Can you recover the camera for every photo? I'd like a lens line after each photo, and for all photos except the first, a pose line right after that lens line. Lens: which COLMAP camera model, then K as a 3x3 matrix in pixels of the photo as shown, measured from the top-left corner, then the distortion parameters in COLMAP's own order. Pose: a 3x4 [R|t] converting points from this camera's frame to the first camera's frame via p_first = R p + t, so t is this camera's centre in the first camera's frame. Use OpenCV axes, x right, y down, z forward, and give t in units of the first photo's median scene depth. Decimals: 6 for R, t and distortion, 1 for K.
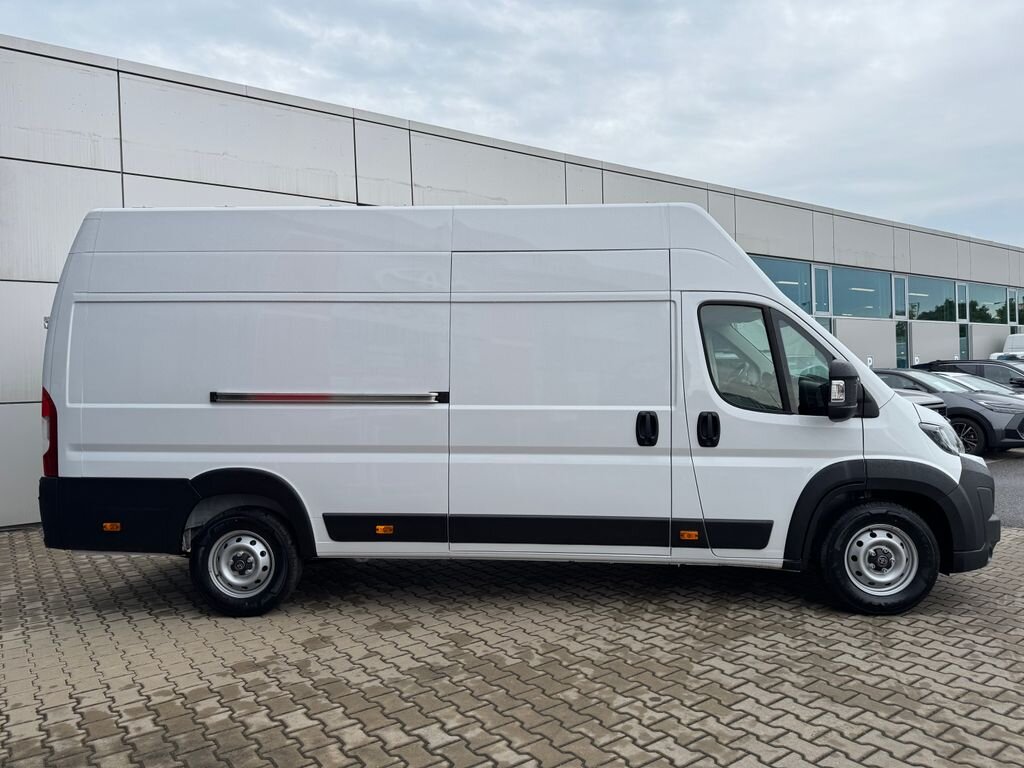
lens RADIAL K [[751.7, 0, 512.0], [0, 751.7, 384.0], [0, 0, 1]] dist [0.001613, -0.002933]
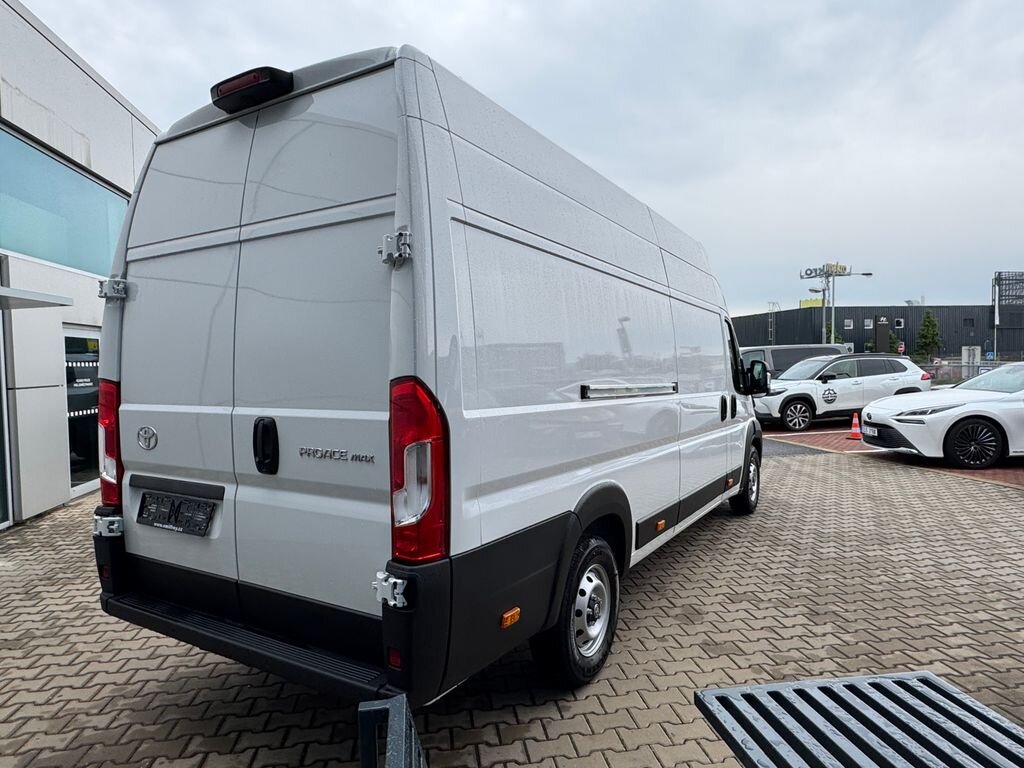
lens RADIAL K [[654.2, 0, 512.0], [0, 654.2, 384.0], [0, 0, 1]] dist [-0.015929, 0.002463]
pose [[0.456815, -0.013826, 0.889454, -1.173643], [0.016331, 0.999841, 0.007154, 0.004986], [-0.889412, 0.011257, 0.456969, 0.916903]]
